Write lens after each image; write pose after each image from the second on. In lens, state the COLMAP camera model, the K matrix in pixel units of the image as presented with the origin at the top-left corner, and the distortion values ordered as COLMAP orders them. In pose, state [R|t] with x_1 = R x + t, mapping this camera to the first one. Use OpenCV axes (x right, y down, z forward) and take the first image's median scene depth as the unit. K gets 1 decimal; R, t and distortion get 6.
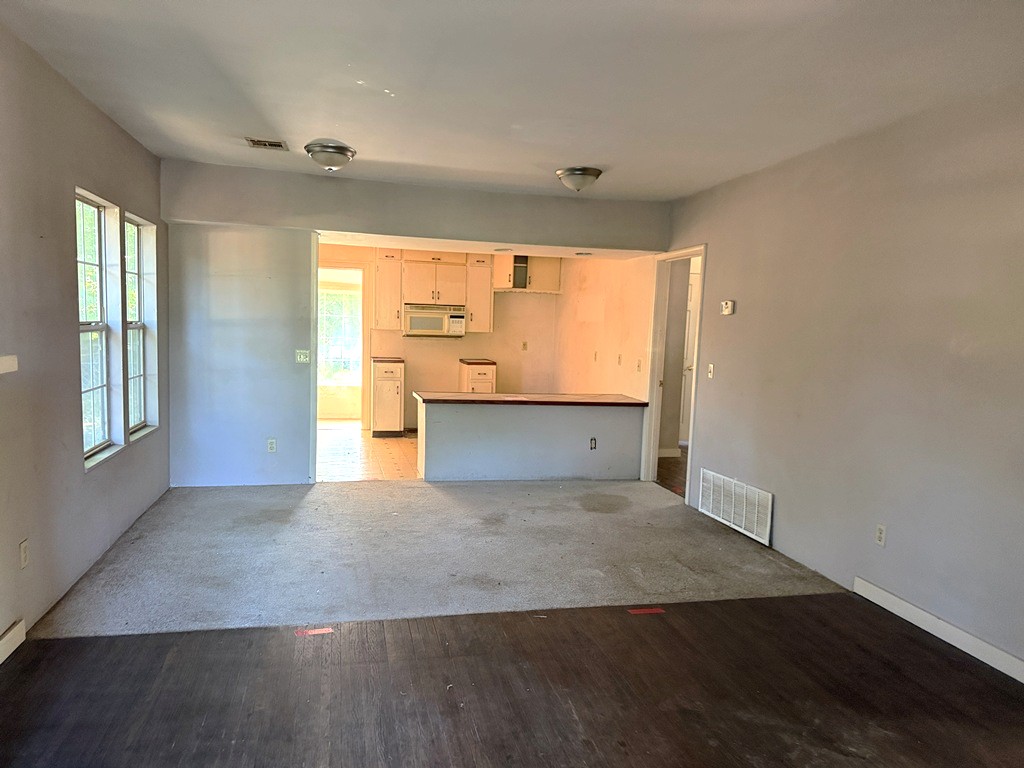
lens RADIAL K [[719.3, 0, 511.5], [0, 719.3, 389.2], [0, 0, 1]] dist [0.098687, -0.166898]
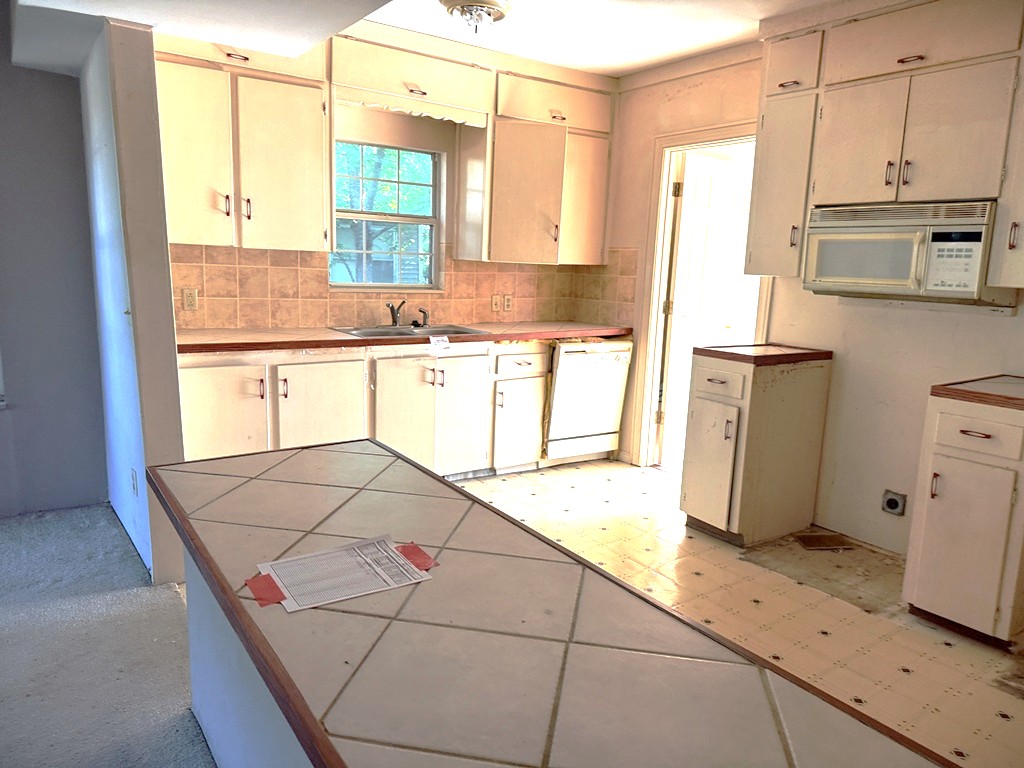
lens RADIAL K [[719.3, 0, 511.5], [0, 719.3, 389.2], [0, 0, 1]] dist [0.098687, -0.166898]
pose [[0.368042, 0.143097, -0.918732, 0.151459], [-0.114463, 0.987544, 0.107962, -0.047774], [0.922737, 0.065427, 0.379836, 0.712246]]
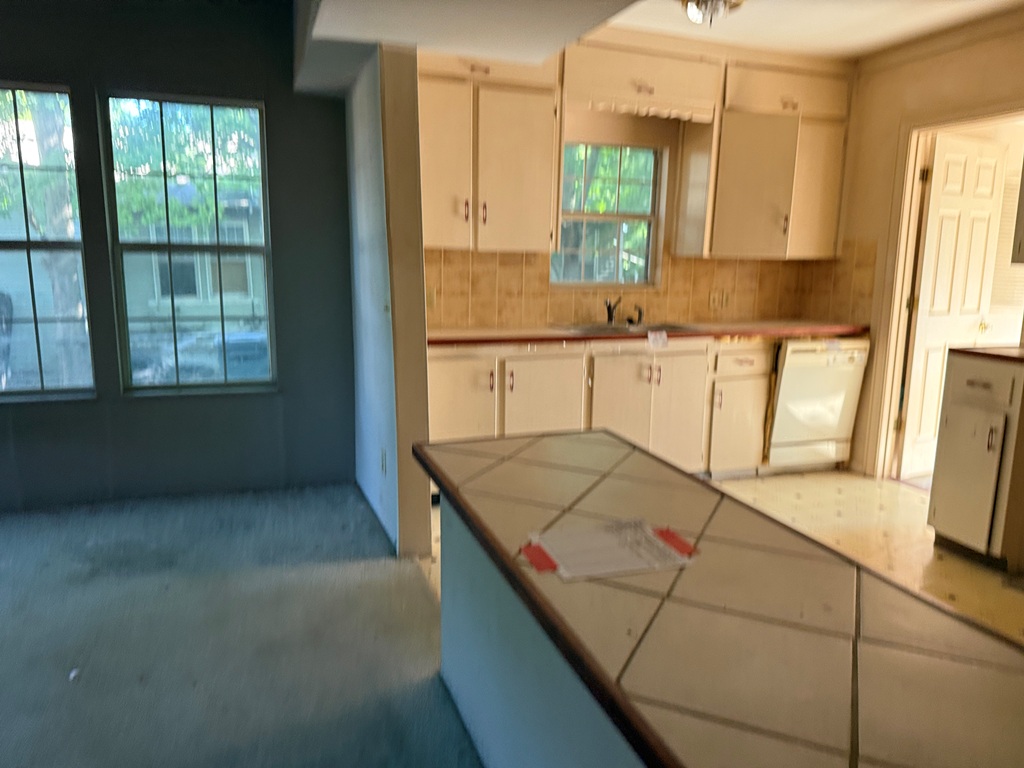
lens RADIAL K [[727.7, 0, 512.9], [0, 727.7, 372.4], [0, 0, 1]] dist [0.095824, -0.167900]
pose [[0.116191, 0.123016, -0.985579, 0.154349], [-0.108415, 0.987942, 0.110530, -0.042962], [0.987292, 0.094009, 0.128127, 0.695904]]
